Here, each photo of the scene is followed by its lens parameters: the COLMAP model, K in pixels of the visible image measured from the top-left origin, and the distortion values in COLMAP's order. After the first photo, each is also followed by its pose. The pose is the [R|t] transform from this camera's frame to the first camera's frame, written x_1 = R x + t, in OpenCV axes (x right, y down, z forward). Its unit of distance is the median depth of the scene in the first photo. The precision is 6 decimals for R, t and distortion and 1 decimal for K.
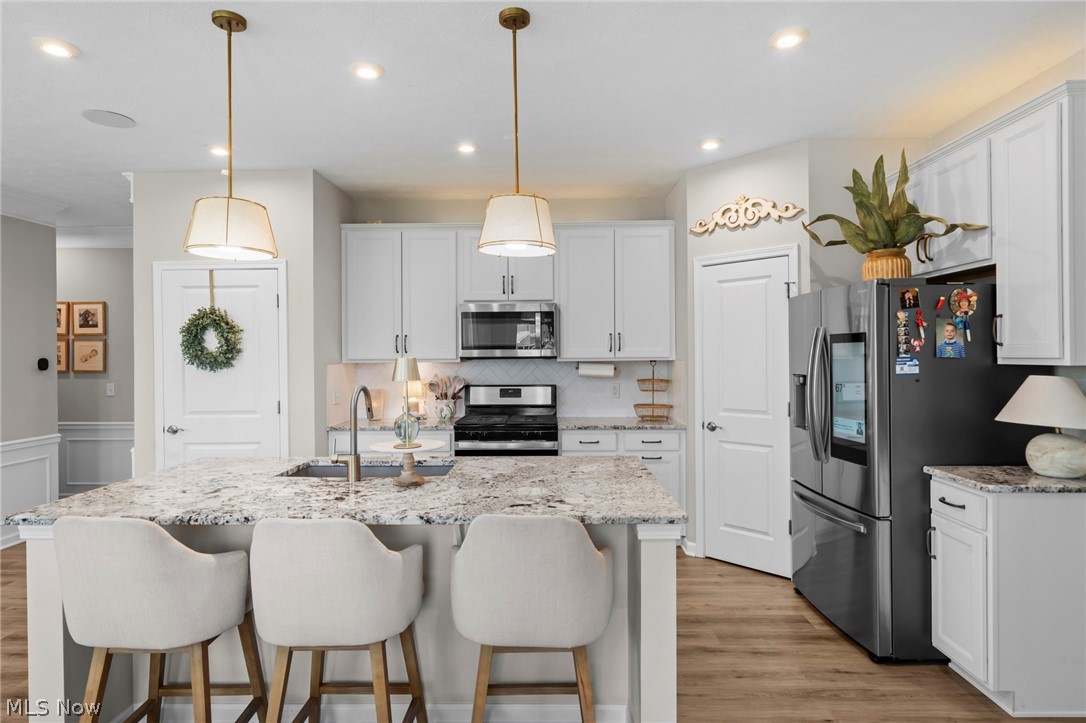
lens RADIAL K [[601.2, 0, 543.0], [0, 601.2, 361.5], [0, 0, 1]] dist [0.000972, 0.000210]
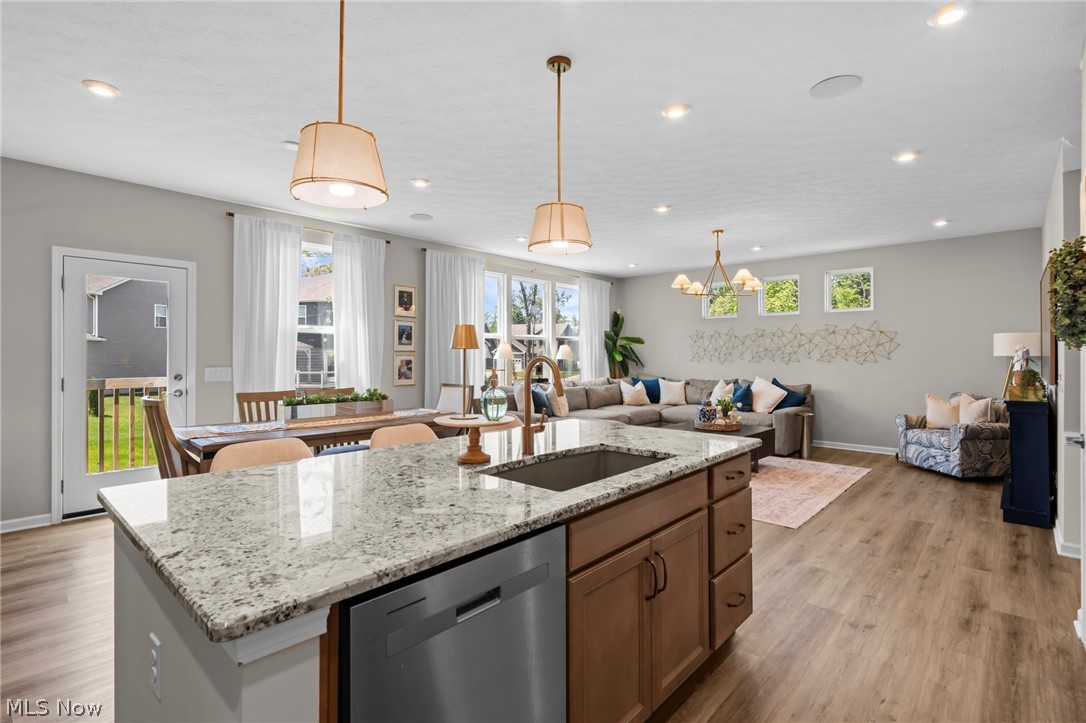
lens RADIAL K [[510.5, 0, 539.5], [0, 510.5, 355.7], [0, 0, 1]] dist [0.000513, 0.000345]
pose [[-0.669425, 0.006496, -0.742851, 0.161397], [-0.003442, 0.999924, 0.011846, 0.018676], [0.742872, 0.010487, -0.669352, 0.889310]]
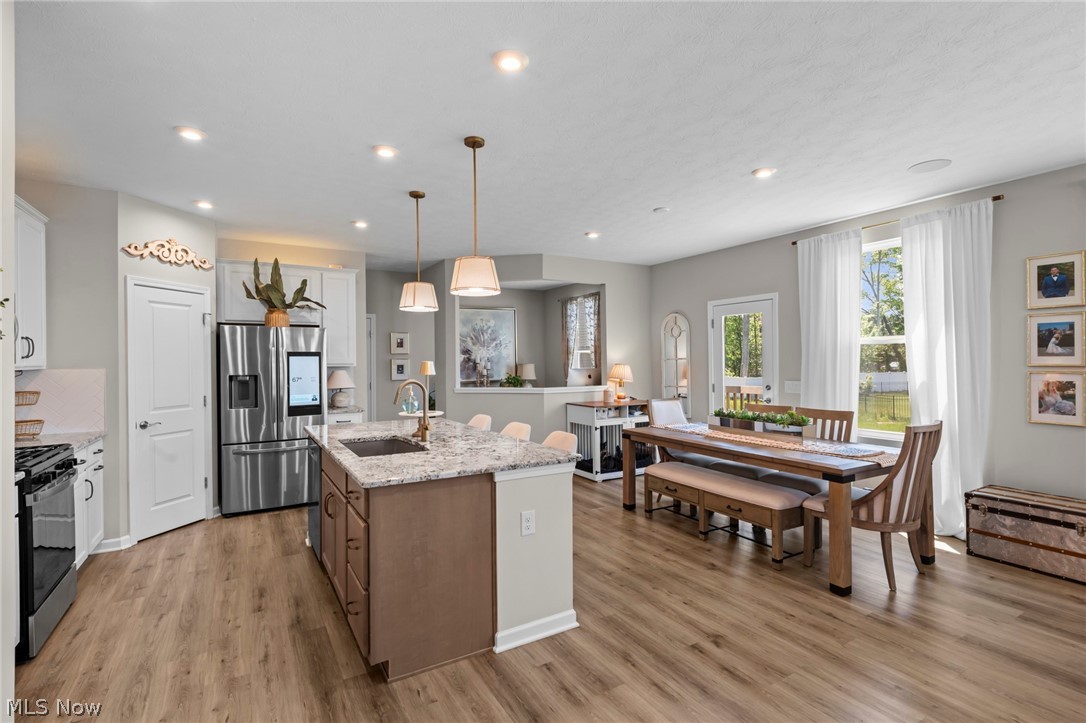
lens RADIAL K [[504.8, 0, 539.2], [0, 504.8, 363.6], [0, 0, 1]] dist [0.000424, 0.000208]
pose [[-0.519531, 0.005672, 0.854433, -0.895592], [0.019180, 0.999803, 0.005025, -0.000354], [-0.854236, 0.018998, -0.519538, 0.808262]]
